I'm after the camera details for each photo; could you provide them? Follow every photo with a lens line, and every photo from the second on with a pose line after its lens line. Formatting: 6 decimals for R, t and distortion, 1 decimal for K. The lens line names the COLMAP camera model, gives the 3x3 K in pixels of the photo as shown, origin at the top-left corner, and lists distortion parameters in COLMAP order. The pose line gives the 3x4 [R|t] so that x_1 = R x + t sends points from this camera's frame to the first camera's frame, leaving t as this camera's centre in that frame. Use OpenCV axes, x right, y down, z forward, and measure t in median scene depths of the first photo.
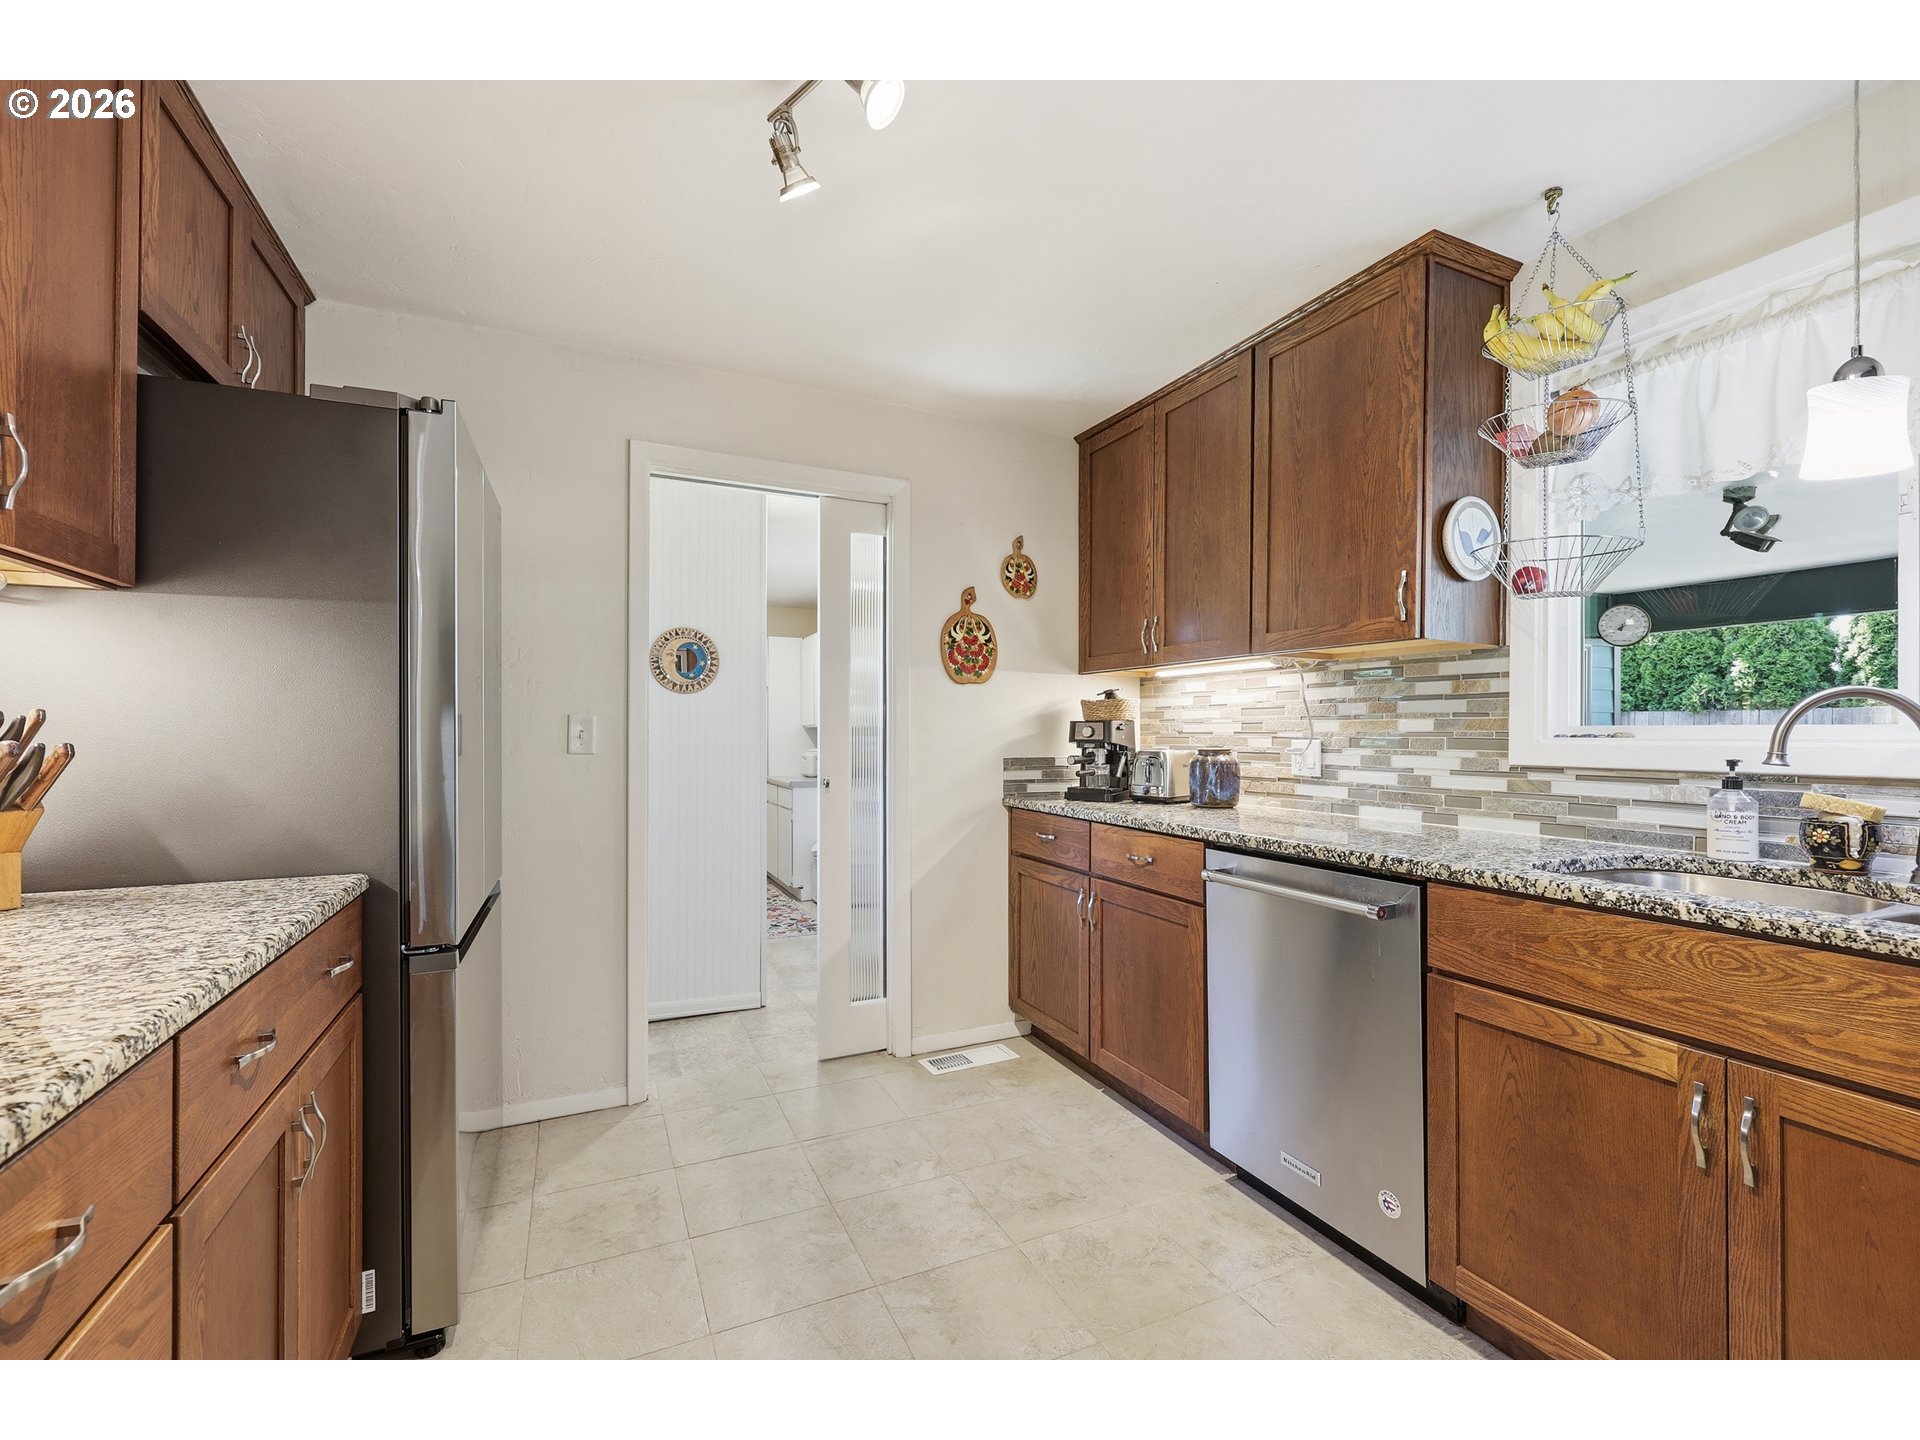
lens RADIAL K [[822.0, 0, 951.6], [0, 822.0, 731.7], [0, 0, 1]] dist [-0.001195, -0.000086]
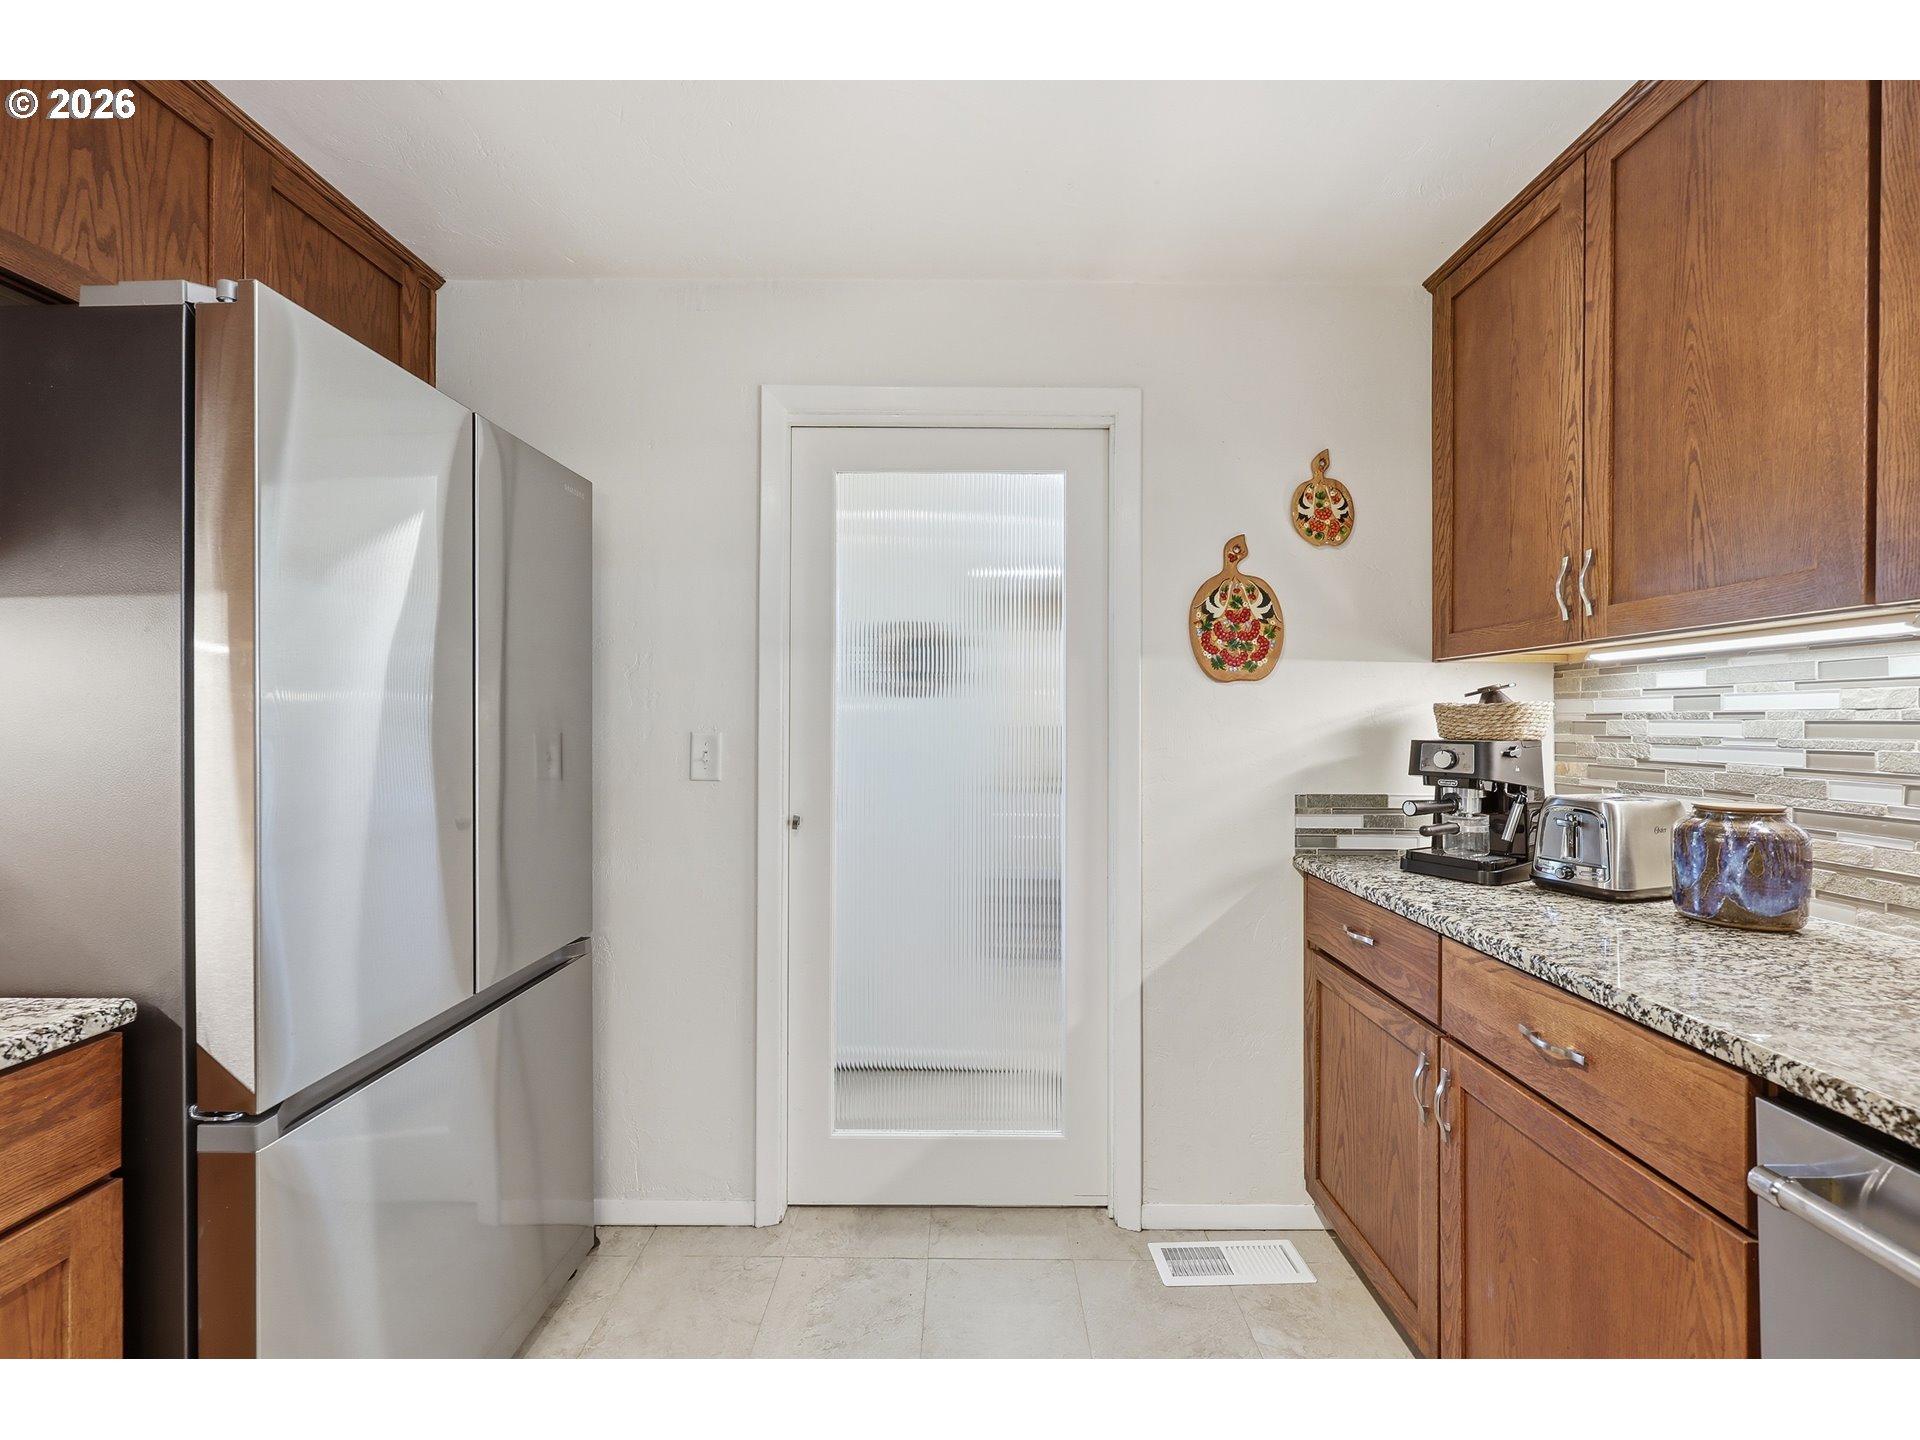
lens RADIAL K [[767.9, 0, 961.7], [0, 767.9, 716.7], [0, 0, 1]] dist [-0.000797, -0.000018]
pose [[0.907049, -0.000669, -0.421024, 0.082433], [-0.000971, 0.999993, -0.003681, -0.027833], [0.421023, 0.003748, 0.907042, 0.350519]]
